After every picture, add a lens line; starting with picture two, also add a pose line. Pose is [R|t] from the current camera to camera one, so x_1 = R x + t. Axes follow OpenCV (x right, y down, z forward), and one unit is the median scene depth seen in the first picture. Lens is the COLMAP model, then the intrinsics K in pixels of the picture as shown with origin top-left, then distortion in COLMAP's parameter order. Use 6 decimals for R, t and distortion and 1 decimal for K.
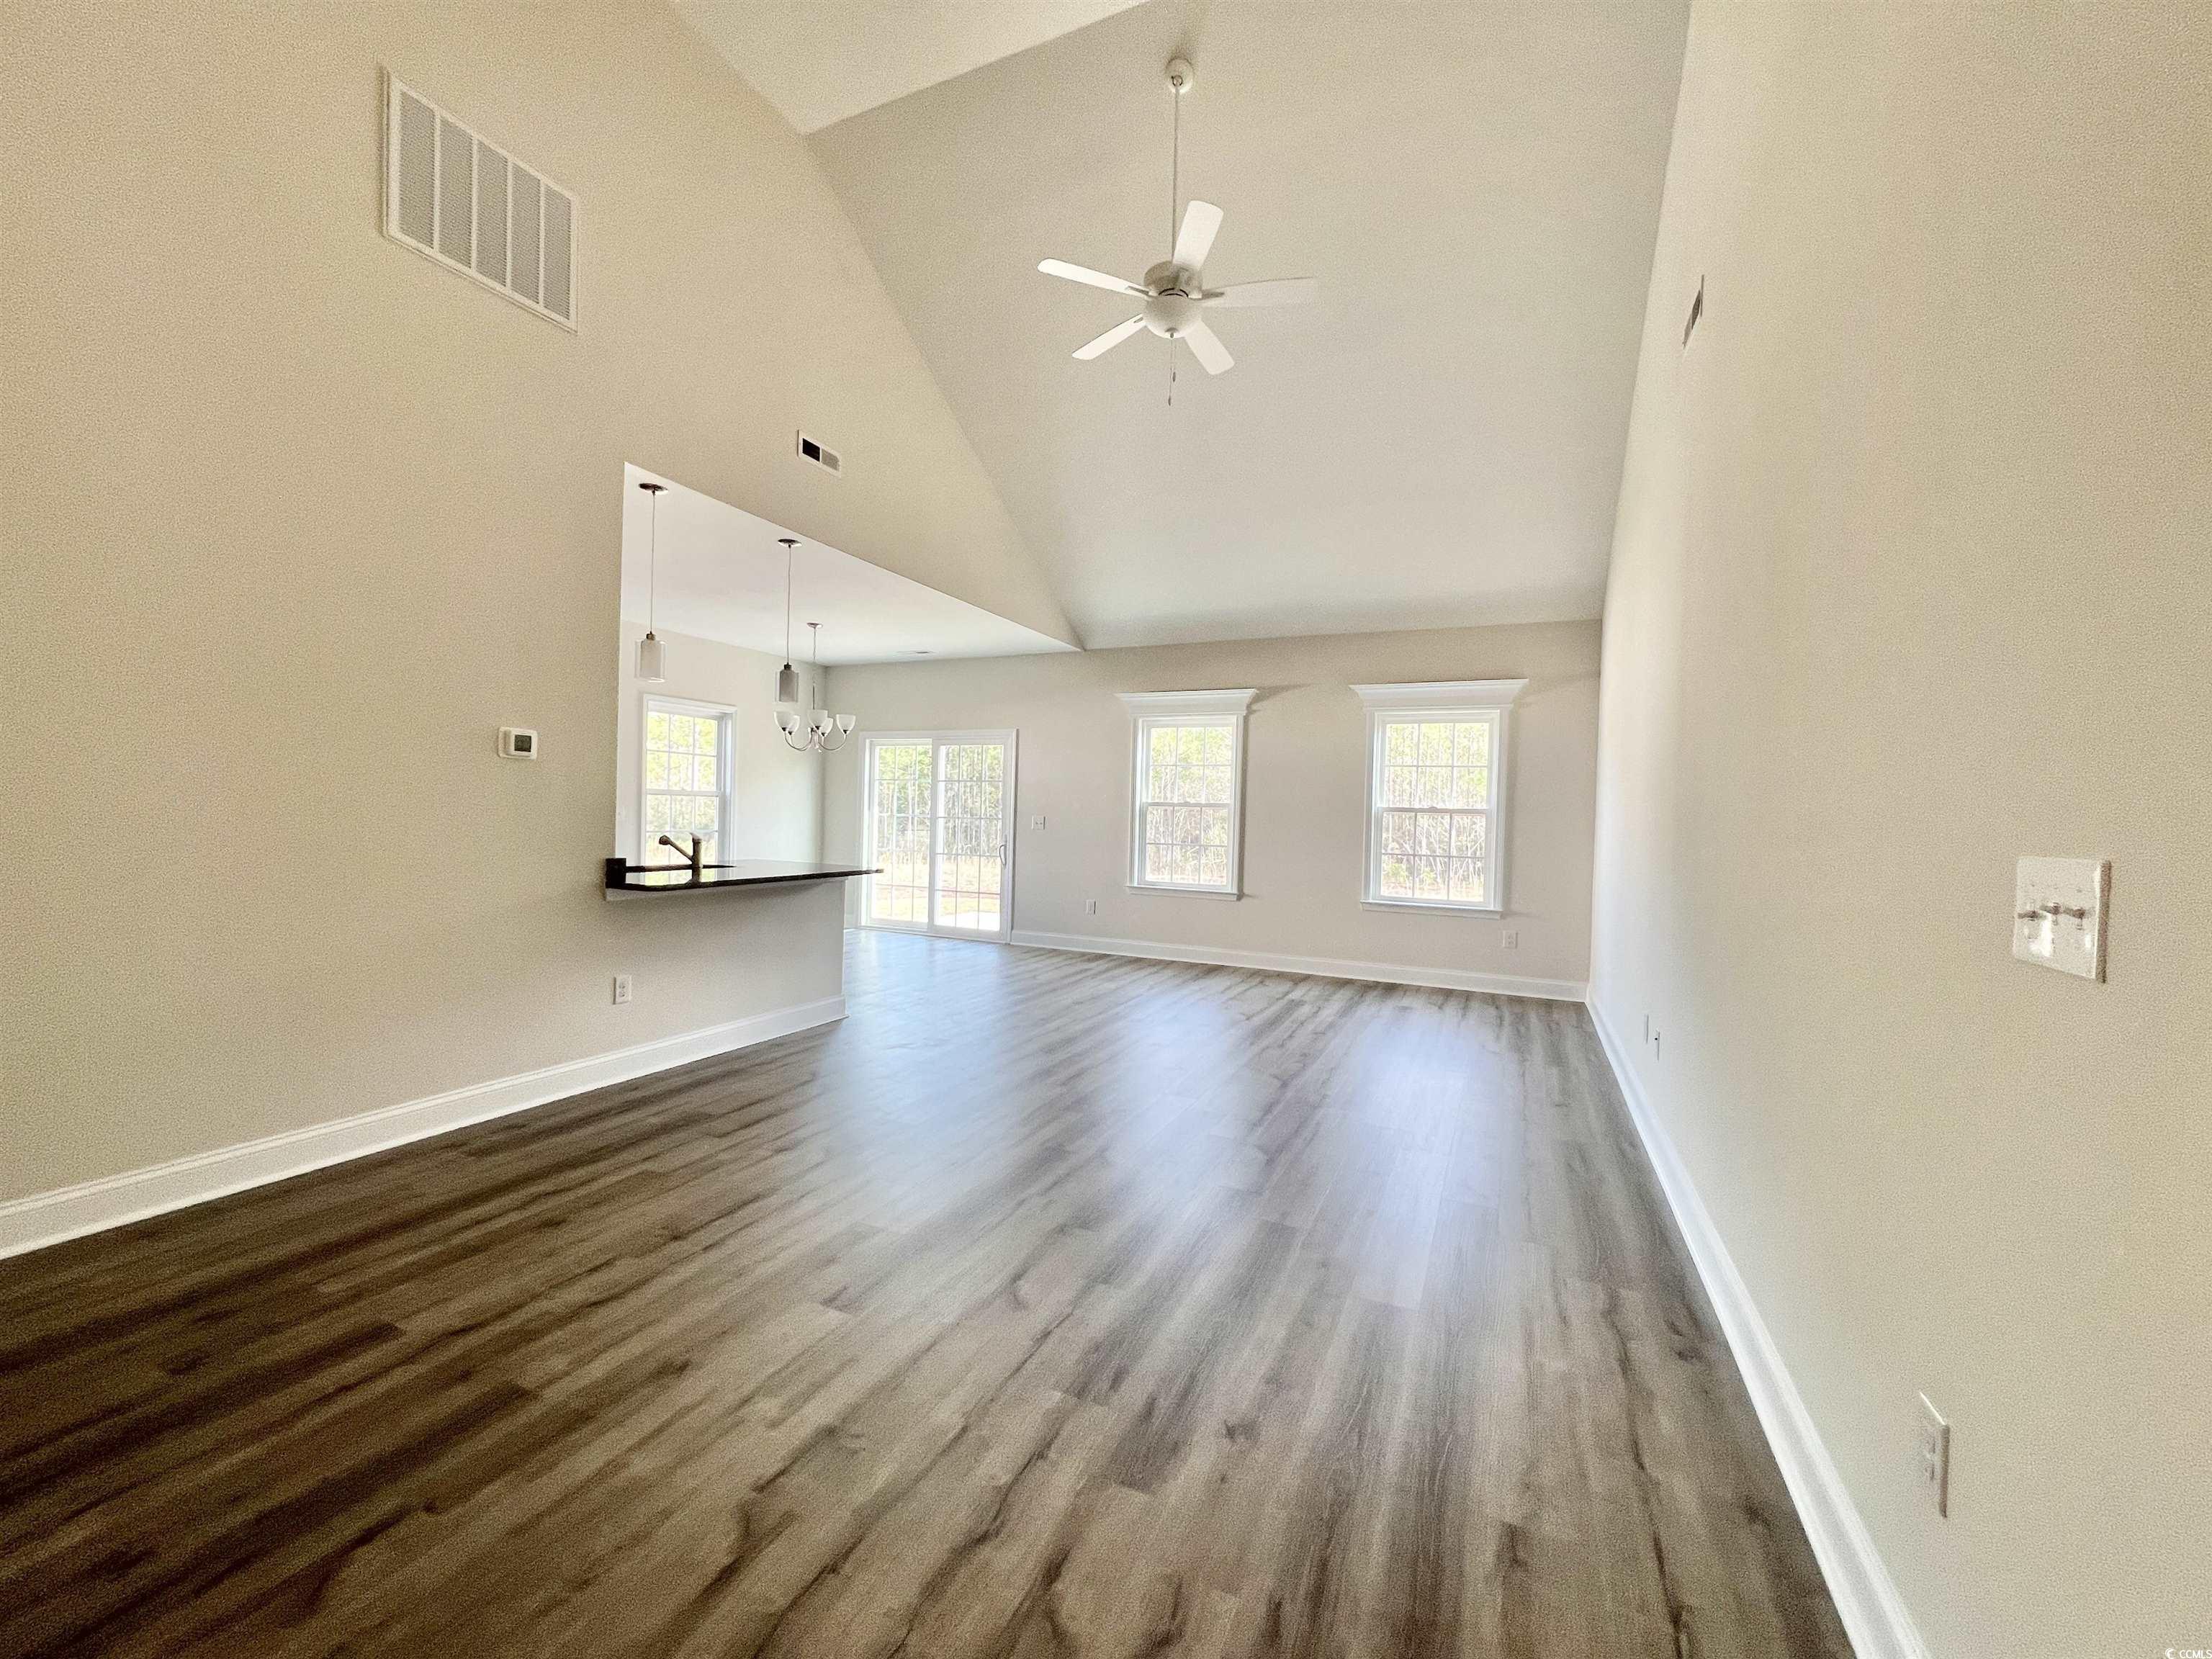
lens RADIAL K [[888.6, 0, 1096.7], [0, 888.6, 822.1], [0, 0, 1]] dist [0.000791, 0.000068]
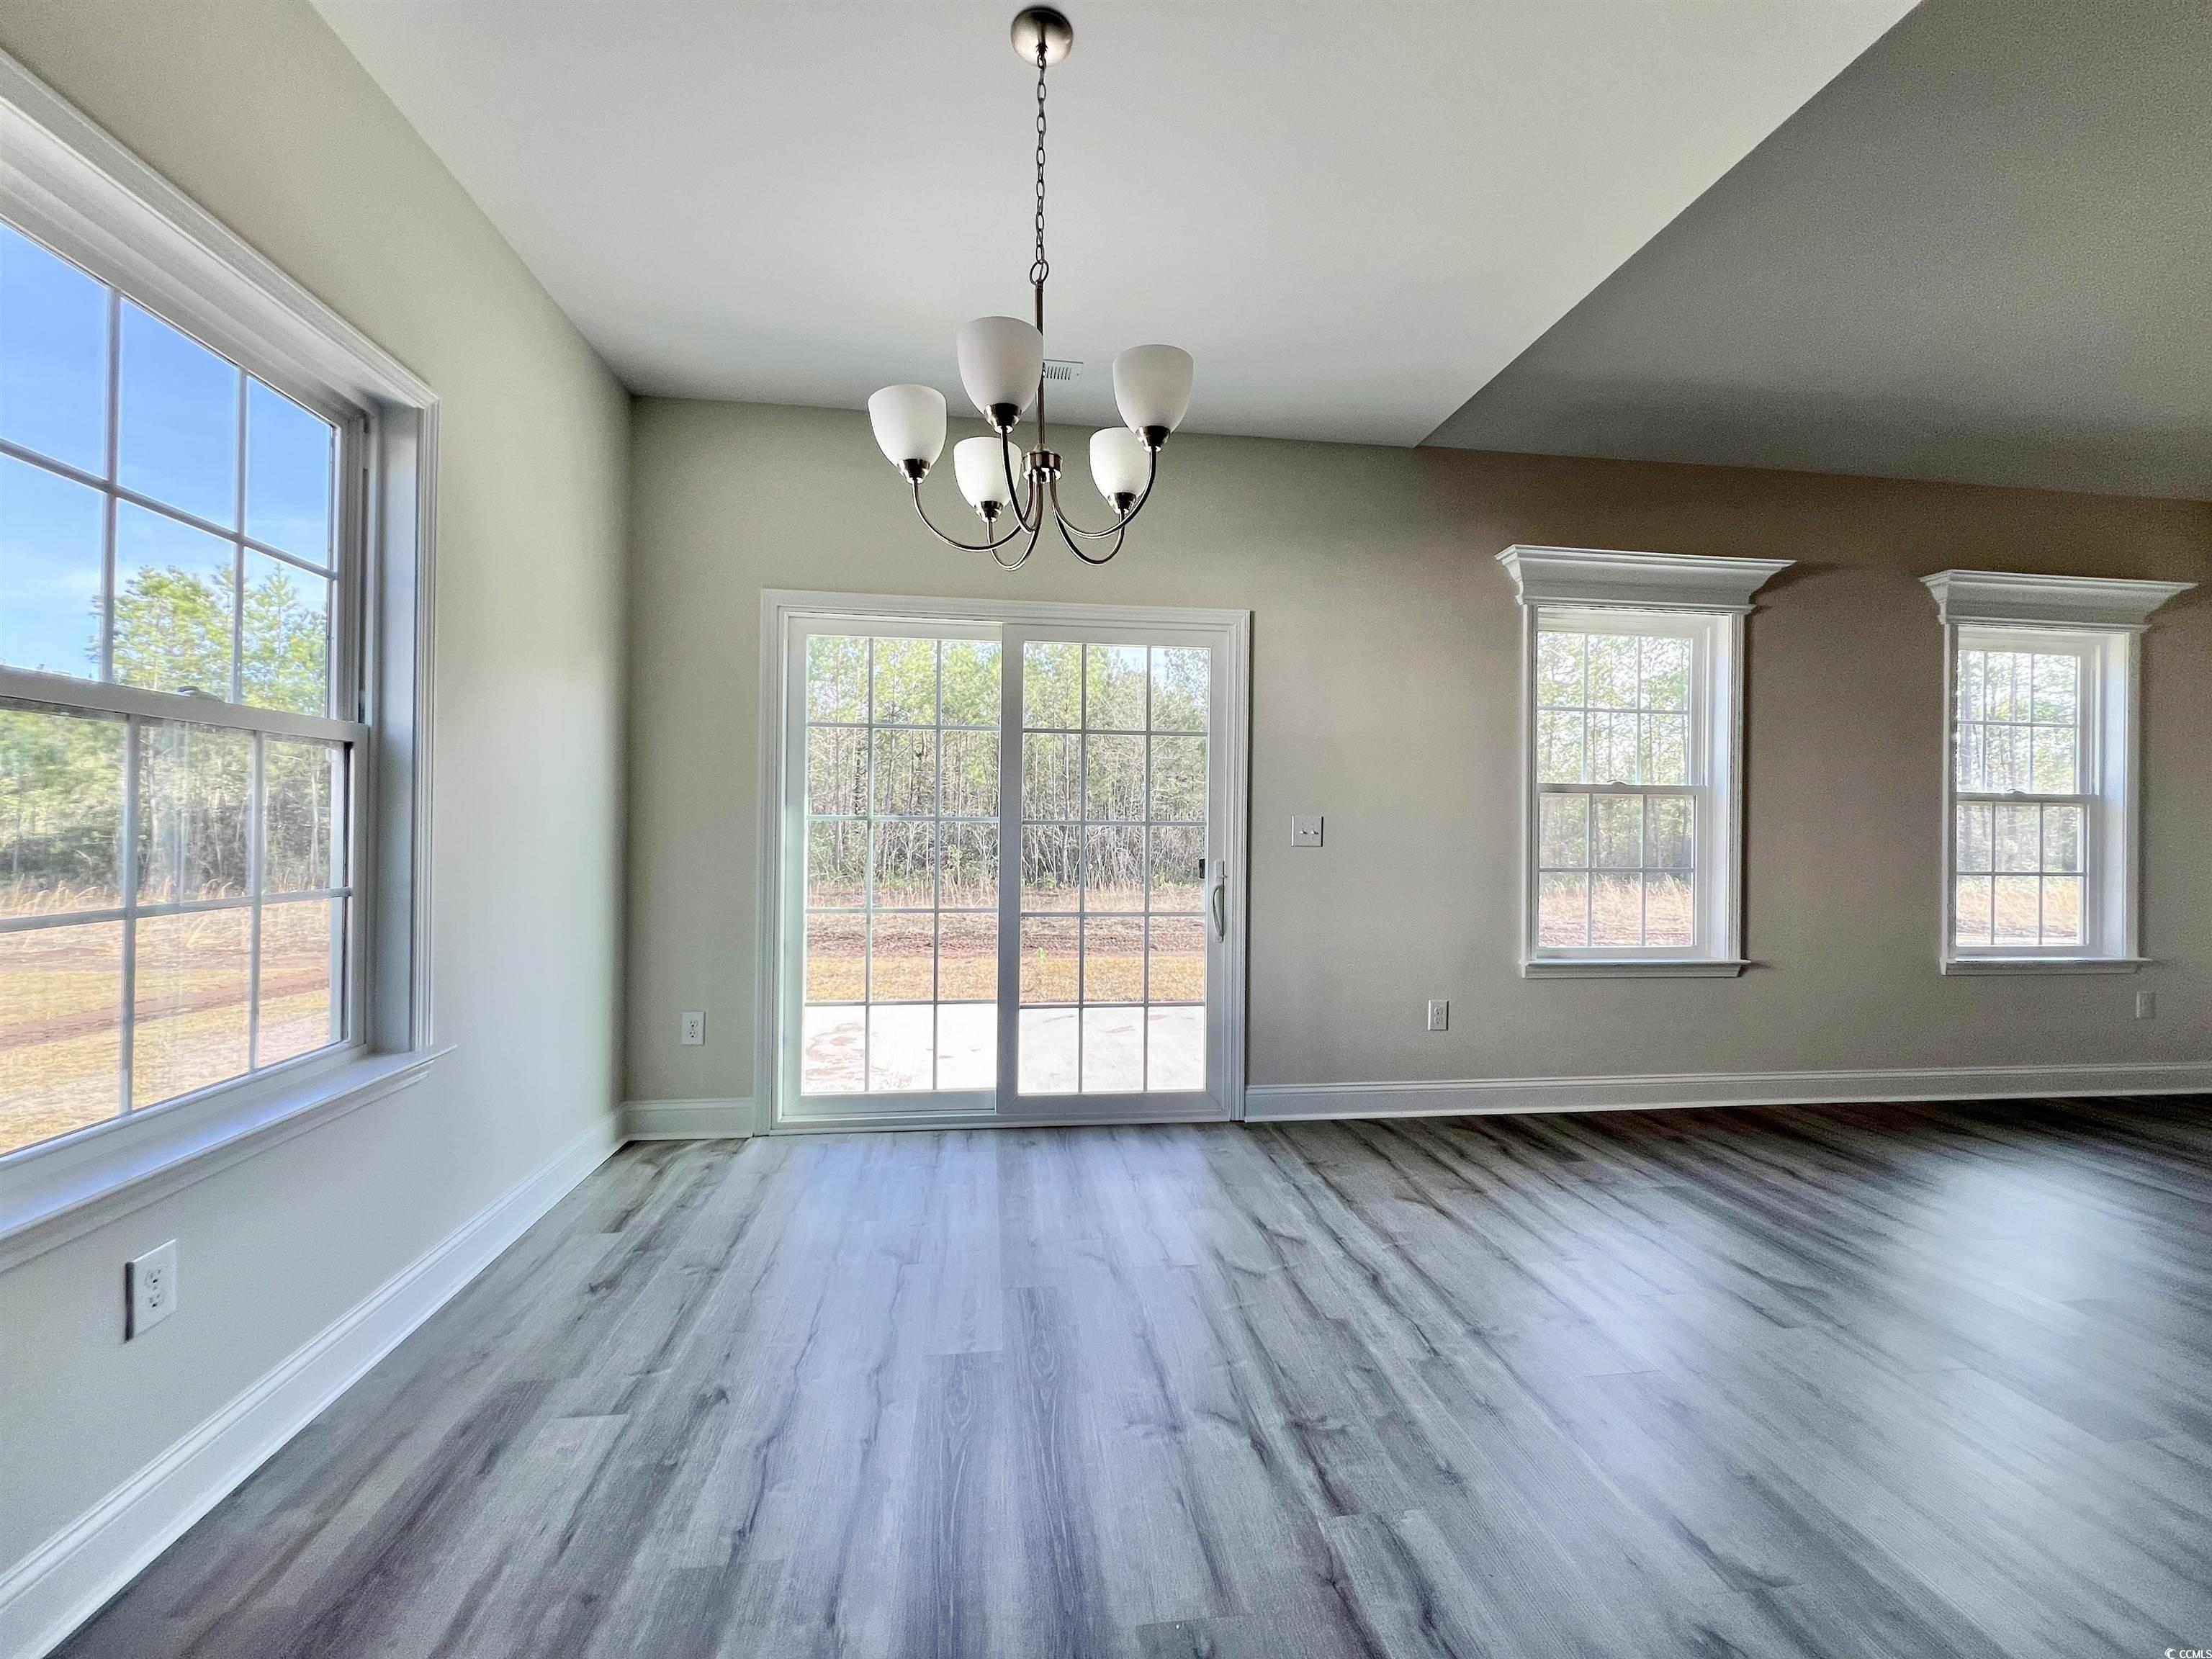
lens RADIAL K [[875.3, 0, 1106.0], [0, 875.3, 829.5], [0, 0, 1]] dist [-0.006554, -0.000047]
pose [[0.855697, -0.017250, 0.517190, -0.372377], [0.012137, 0.999838, 0.013267, -0.006484], [-0.517335, -0.005076, 0.855768, 0.686817]]
